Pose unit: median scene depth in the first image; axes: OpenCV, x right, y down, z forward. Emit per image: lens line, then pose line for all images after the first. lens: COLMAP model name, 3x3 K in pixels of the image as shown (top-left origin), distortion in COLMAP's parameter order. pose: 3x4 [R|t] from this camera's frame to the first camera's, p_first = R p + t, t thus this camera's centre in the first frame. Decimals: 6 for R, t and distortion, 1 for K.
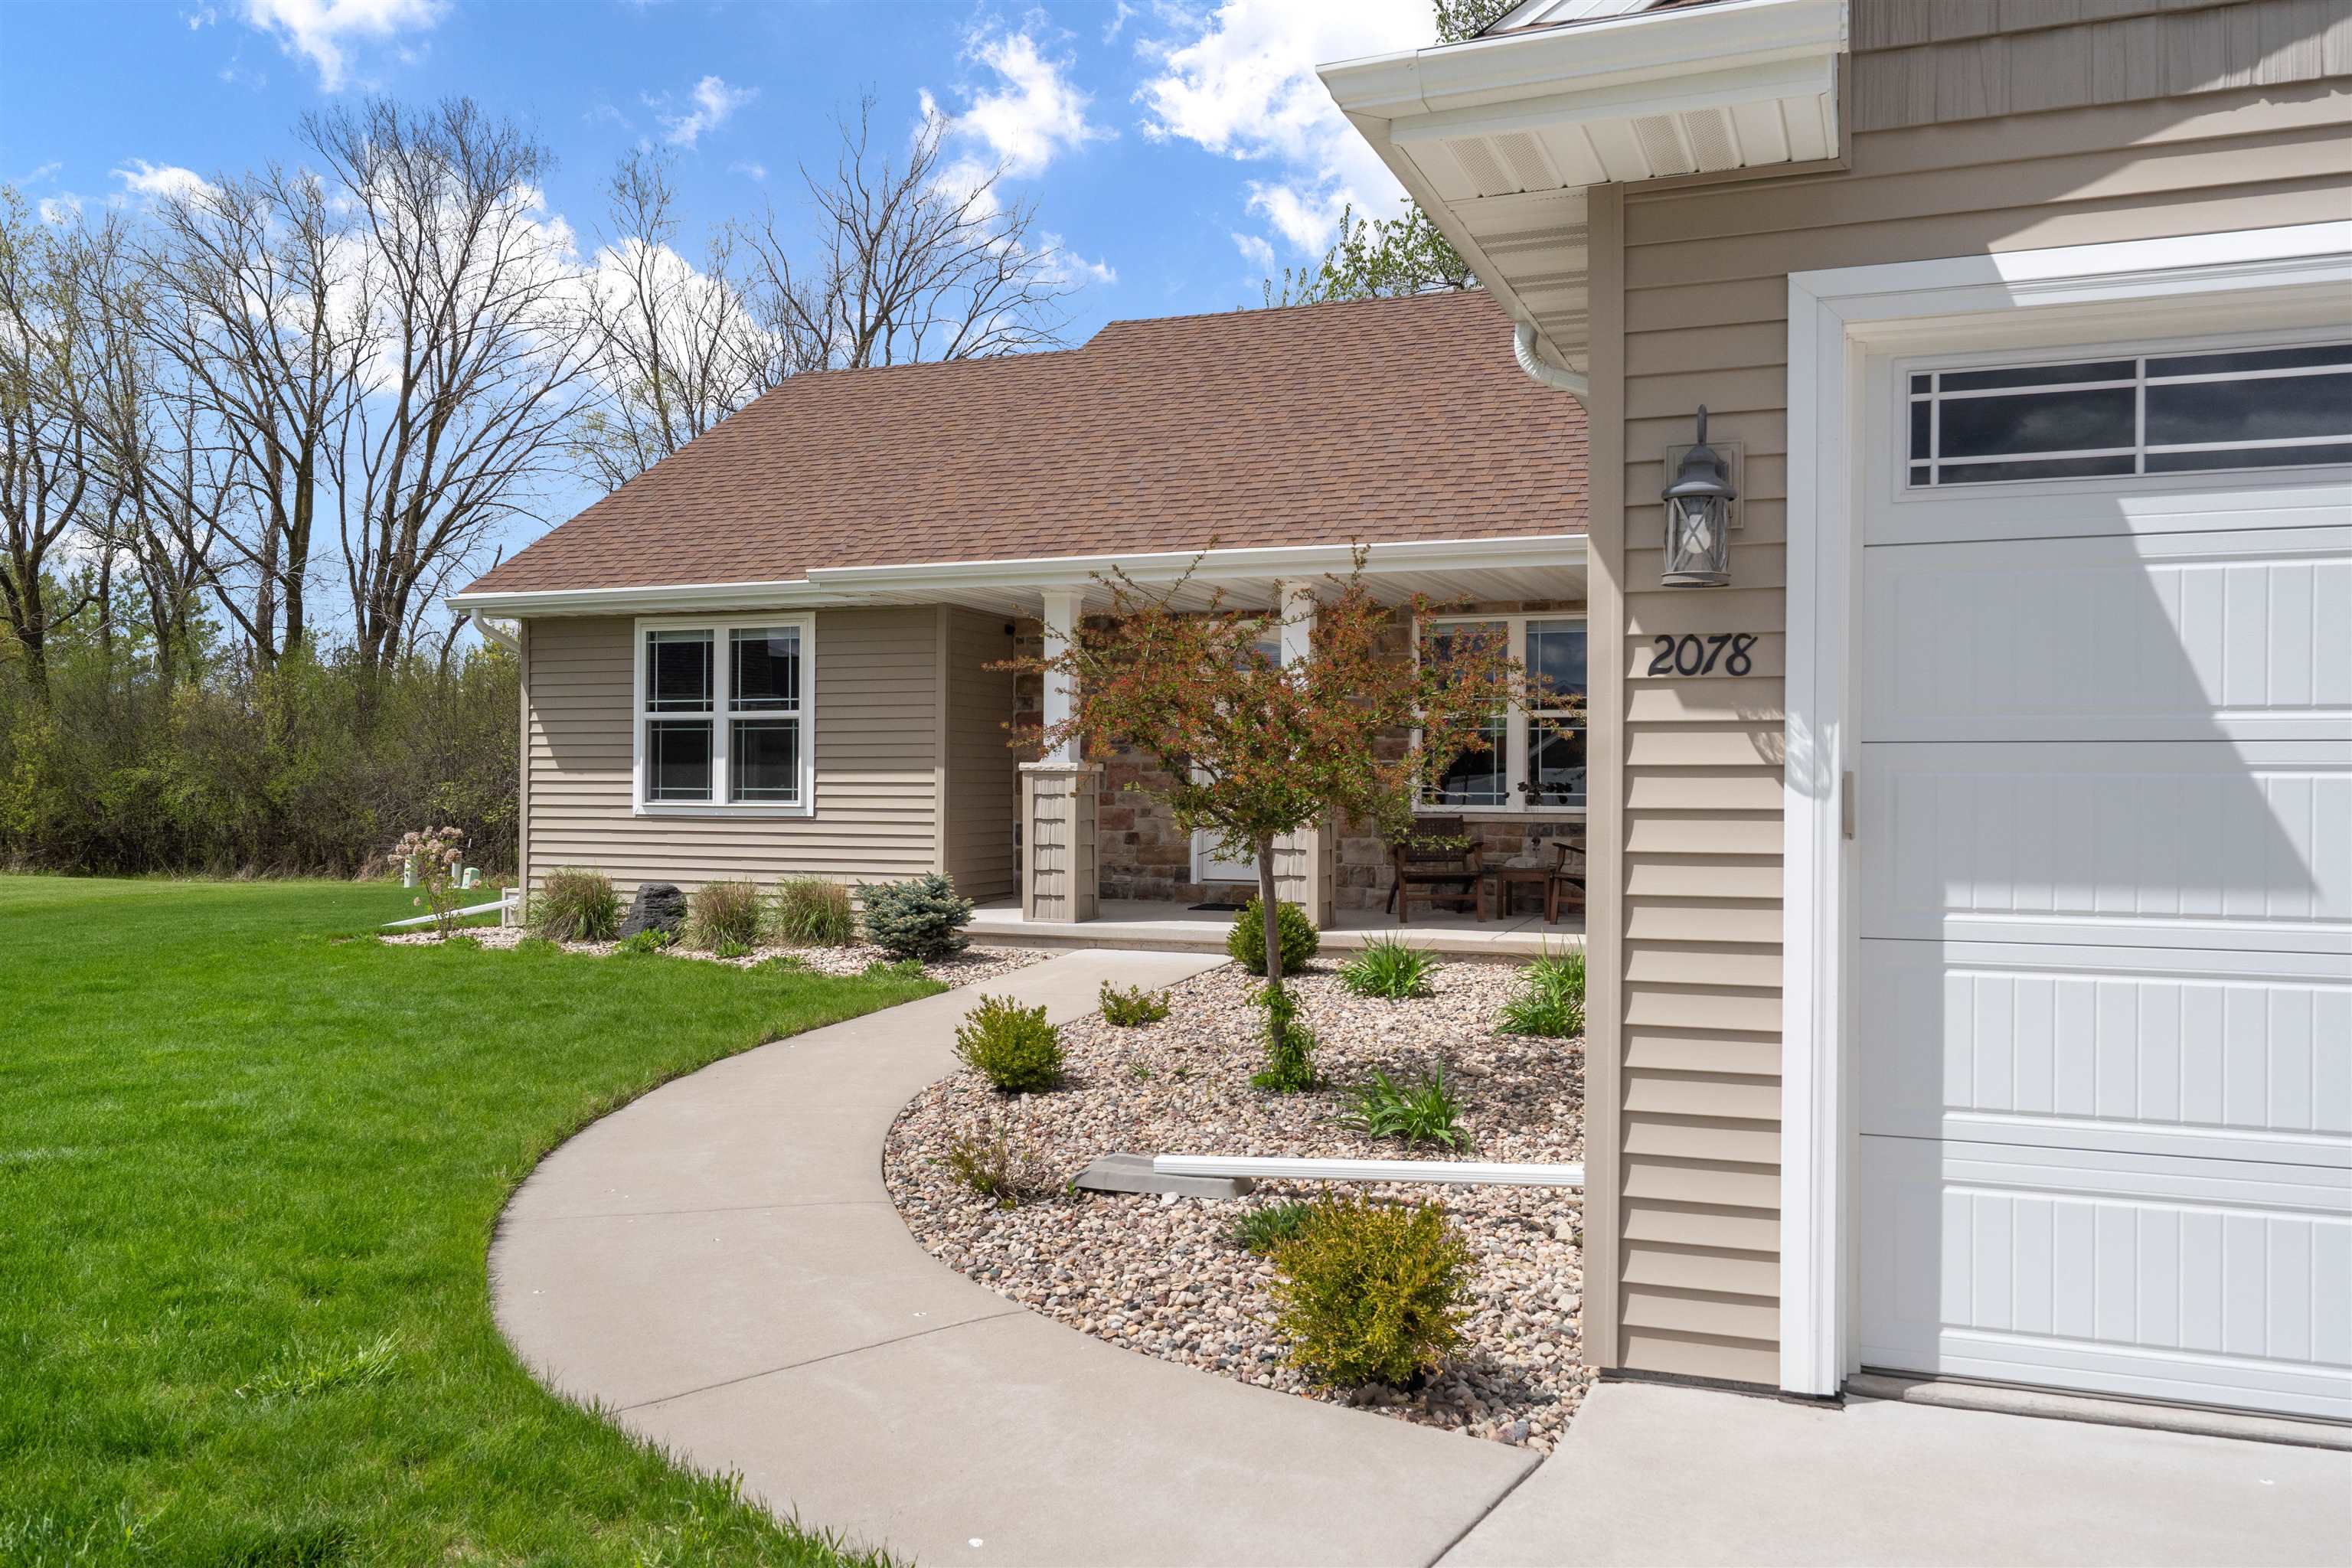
lens RADIAL K [[1837.9, 0, 1178.0], [0, 1837.9, 792.9], [0, 0, 1]] dist [0.012119, 0.000557]
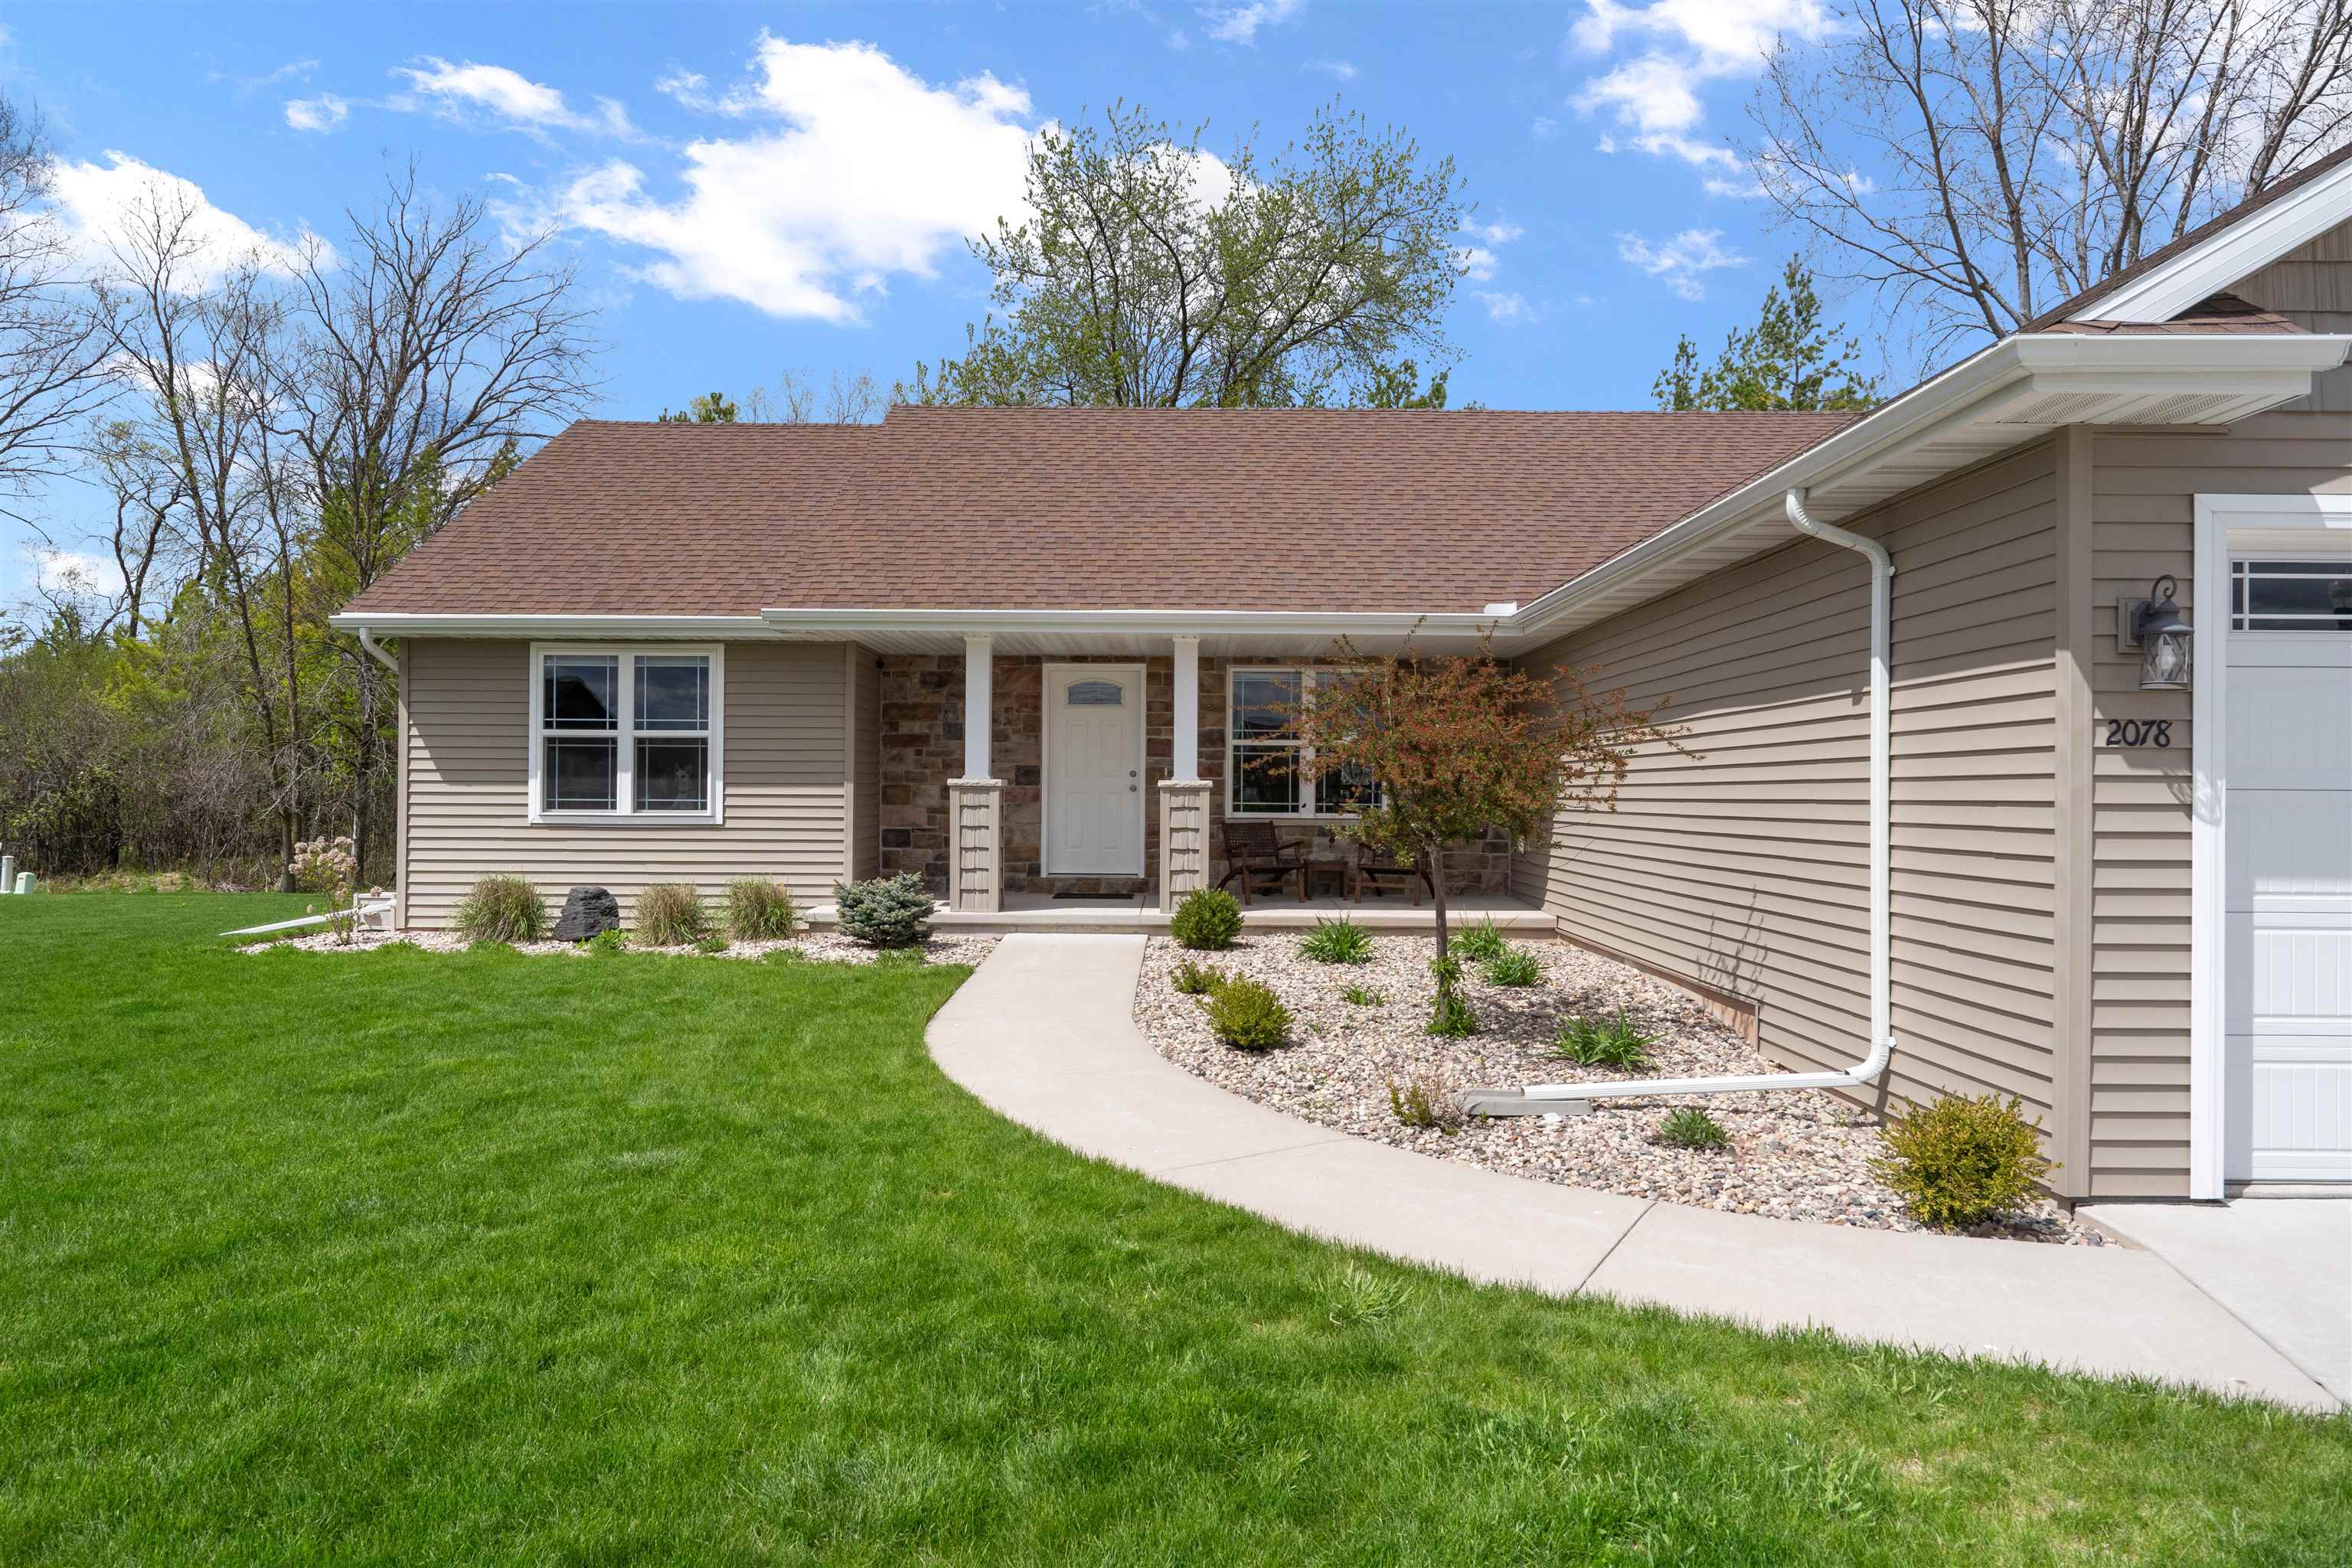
lens RADIAL K [[1509.8, 0, 1181.6], [0, 1509.8, 792.1], [0, 0, 1]] dist [0.005718, 0.002288]
pose [[0.930992, 0.001220, 0.365037, -0.298891], [-0.001087, 0.999999, -0.000570, -0.007451], [-0.365038, 0.000134, 0.930993, 0.032723]]
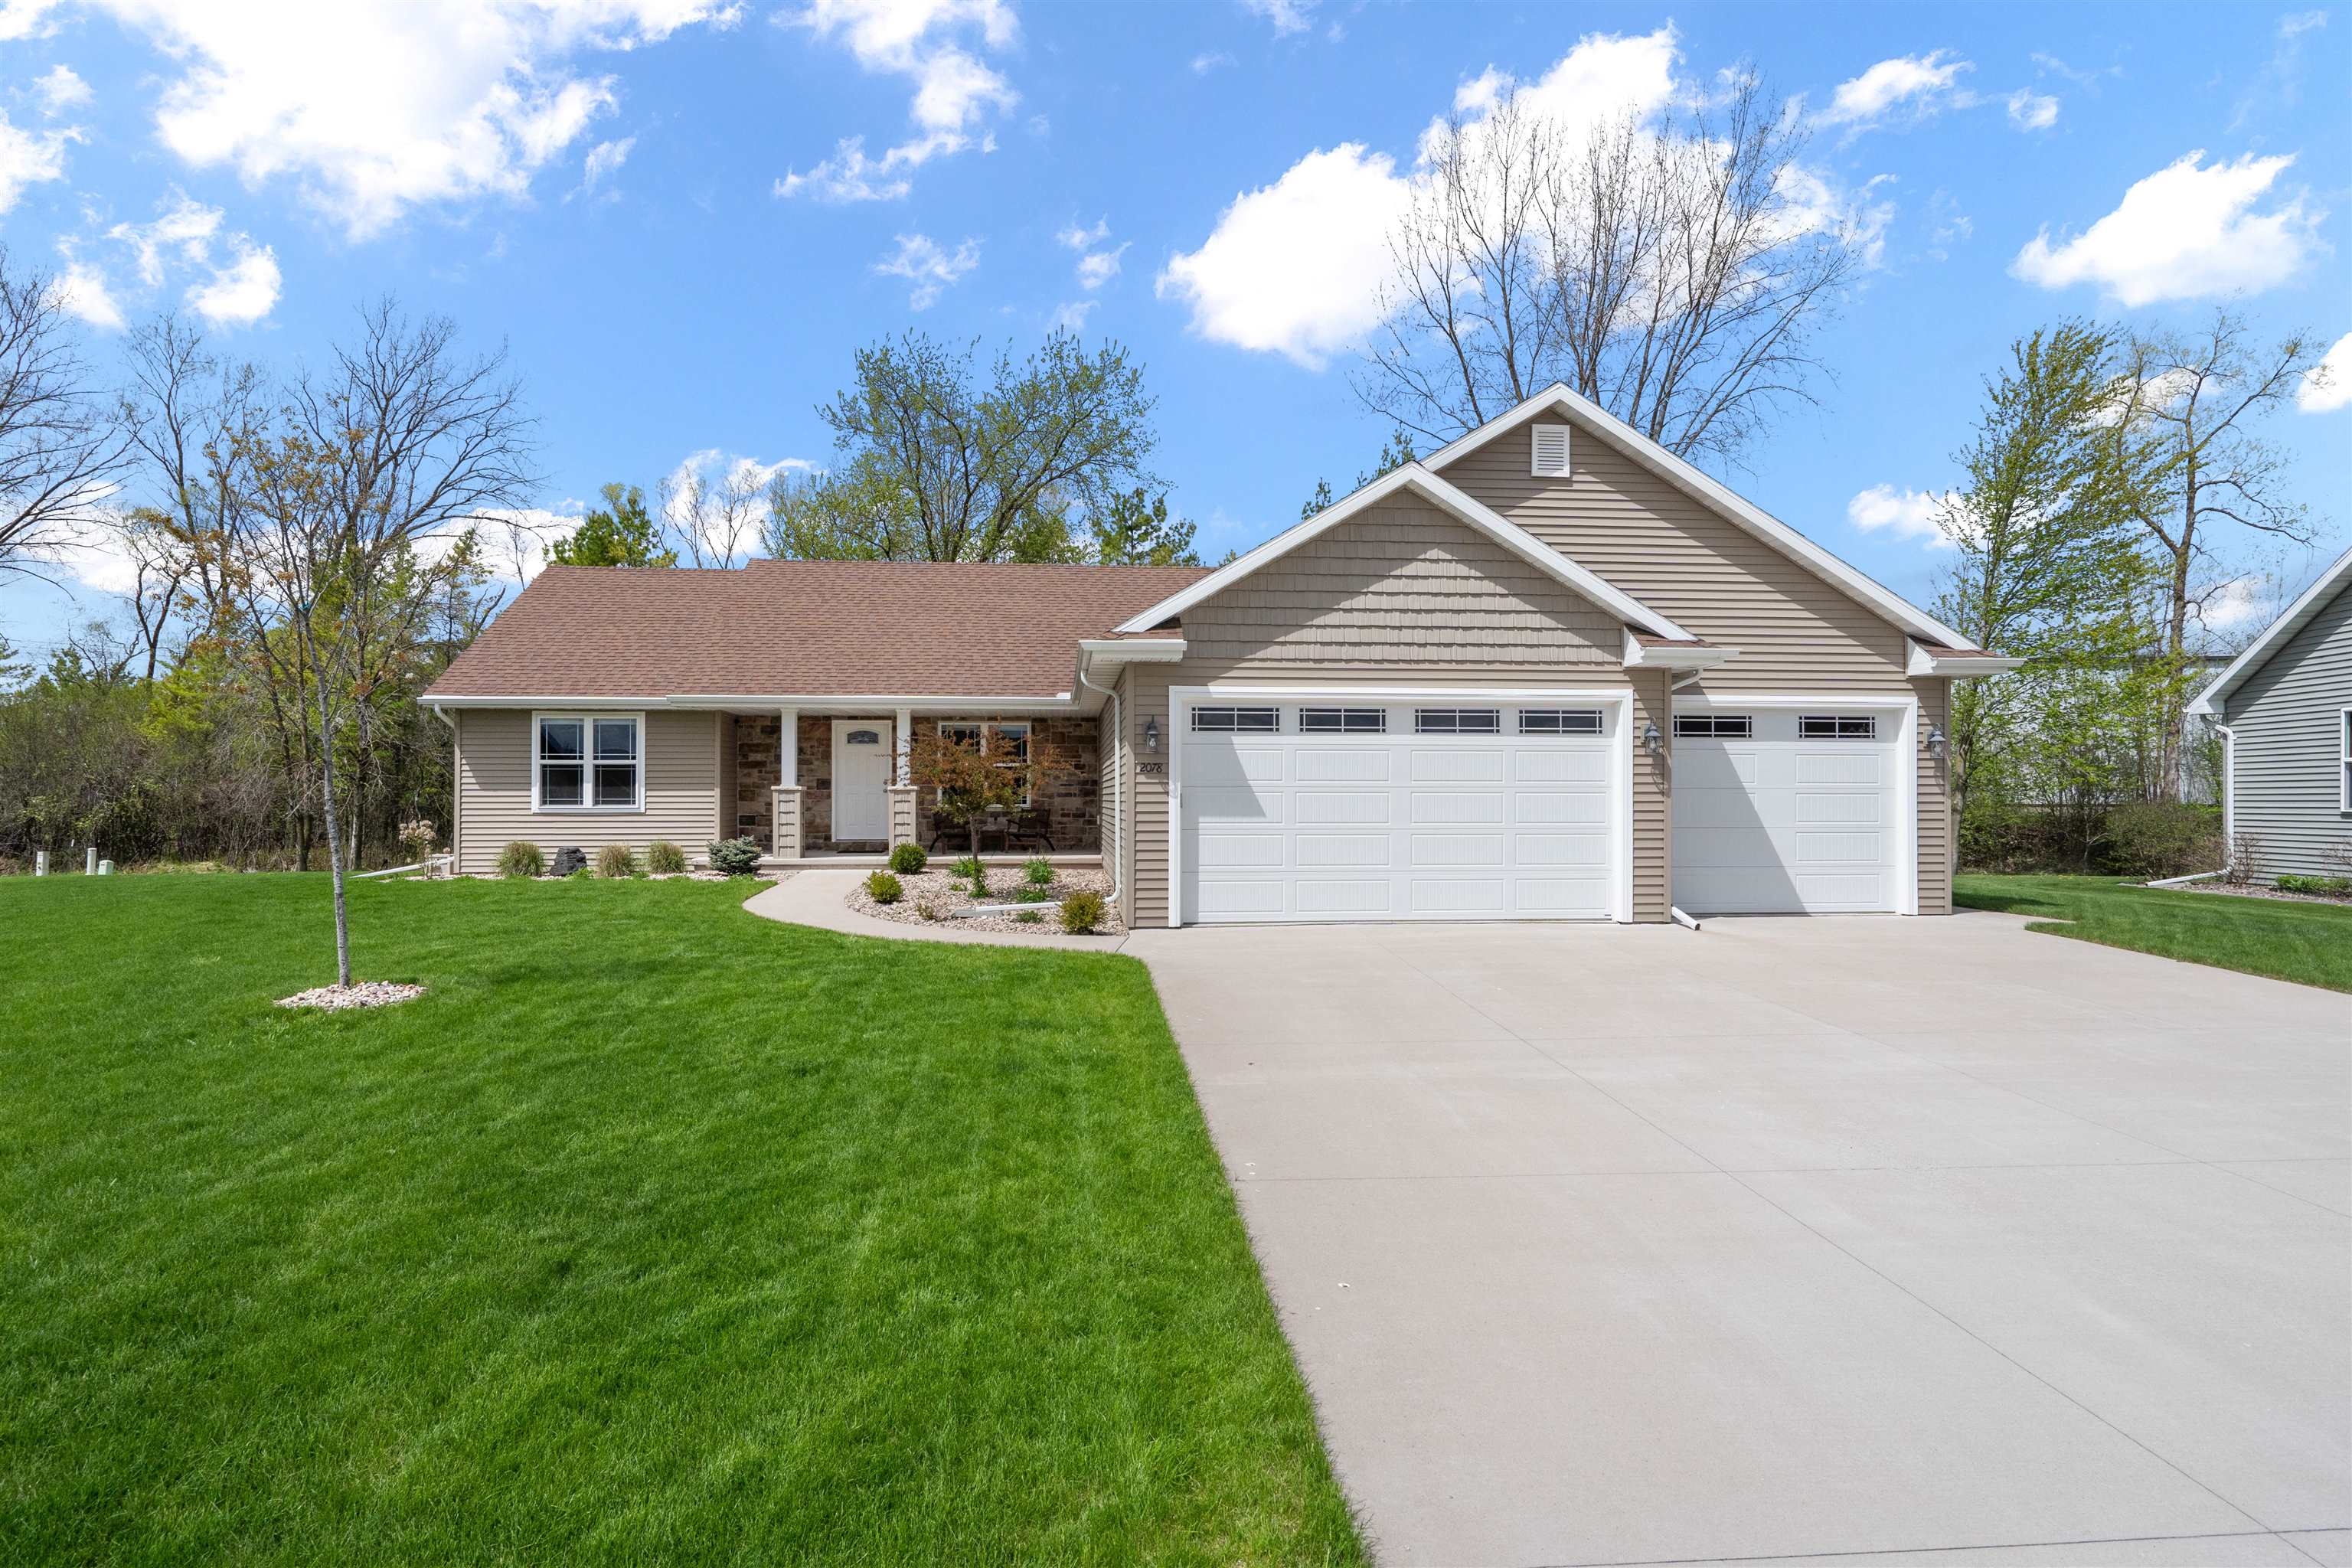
lens RADIAL K [[1320.3, 0, 1167.8], [0, 1320.3, 790.3], [0, 0, 1]] dist [0.015855, -0.000149]
pose [[0.896072, -0.003284, 0.443896, -0.358472], [0.006171, 0.999968, -0.005059, -0.000618], [-0.443865, 0.007273, 0.896064, -0.617000]]
